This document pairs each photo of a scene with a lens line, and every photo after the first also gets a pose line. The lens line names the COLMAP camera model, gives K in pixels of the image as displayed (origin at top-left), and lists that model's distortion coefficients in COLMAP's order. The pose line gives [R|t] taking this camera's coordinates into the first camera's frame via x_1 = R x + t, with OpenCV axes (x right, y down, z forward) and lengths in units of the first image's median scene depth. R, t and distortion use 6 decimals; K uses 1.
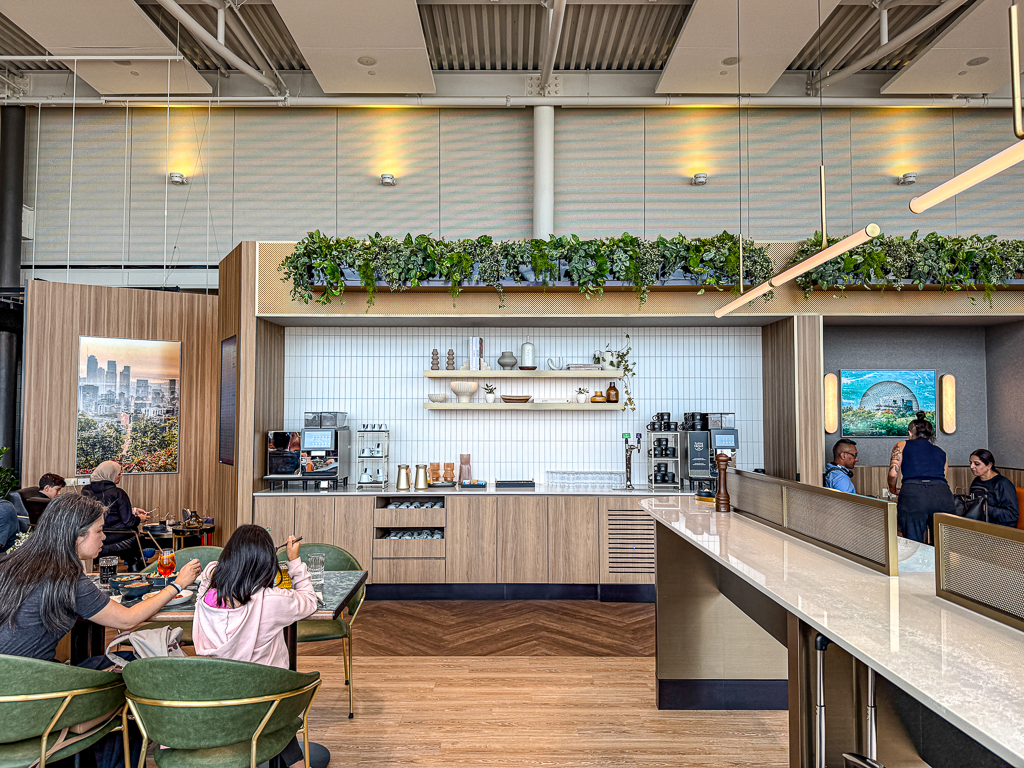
lens RADIAL K [[742.5, 0, 512.9], [0, 742.5, 384.1], [0, 0, 1]] dist [0.035925, -0.043654]
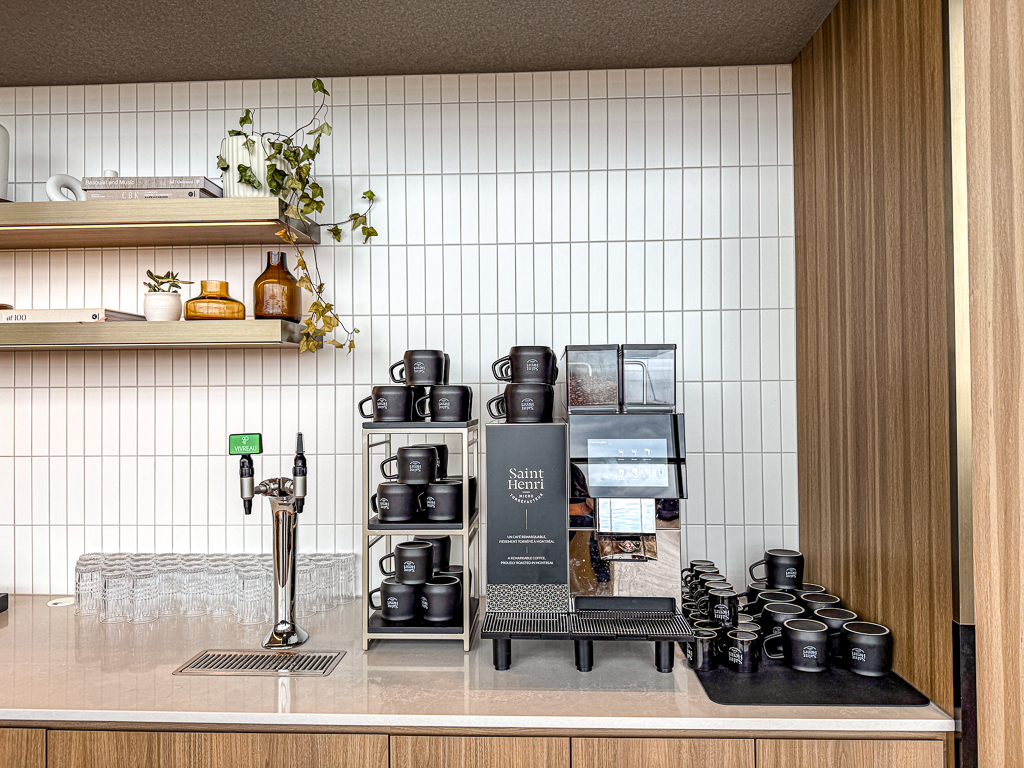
lens RADIAL K [[799.4, 0, 518.6], [0, 799.4, 384.0], [0, 0, 1]] dist [-0.002286, -0.019075]
pose [[0.999100, -0.011730, -0.040763, 0.244365], [0.012928, 0.999489, 0.029247, 0.041062], [0.040399, -0.029748, 0.998741, 0.703265]]
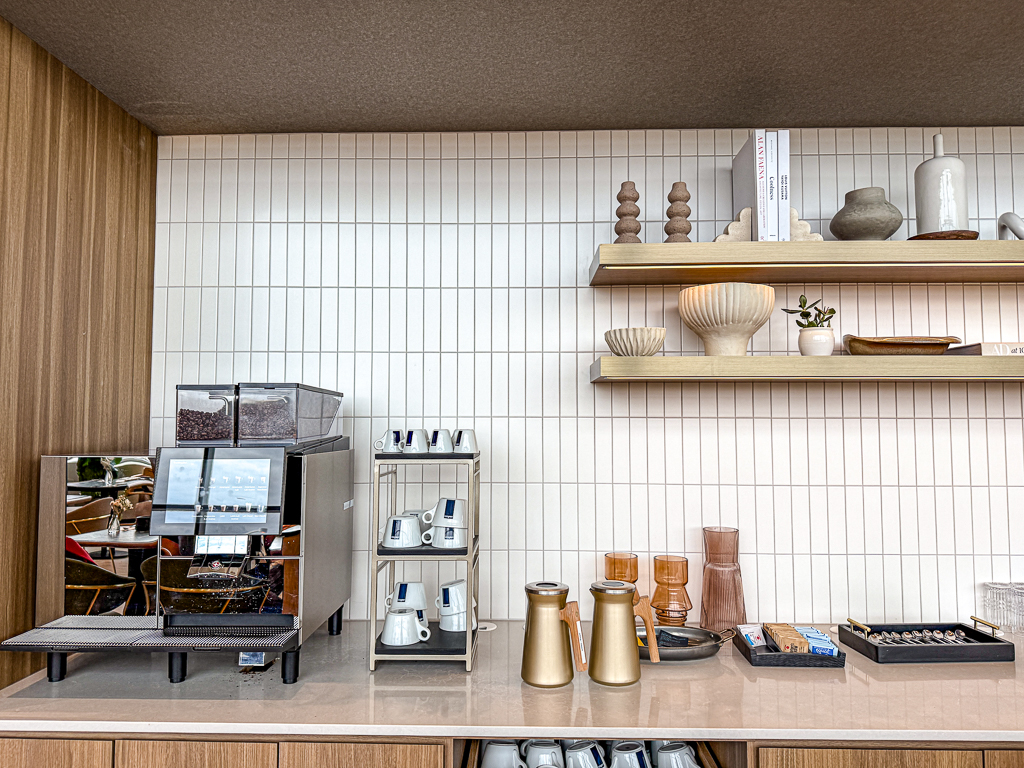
lens RADIAL K [[742.5, 0, 511.0], [0, 742.5, 383.1], [0, 0, 1]] dist [0.035925, -0.043654]
pose [[0.999599, -0.002167, -0.028232, -0.145907], [0.001668, 0.999842, -0.017689, 0.040020], [0.028266, 0.017635, 0.999445, 0.703667]]
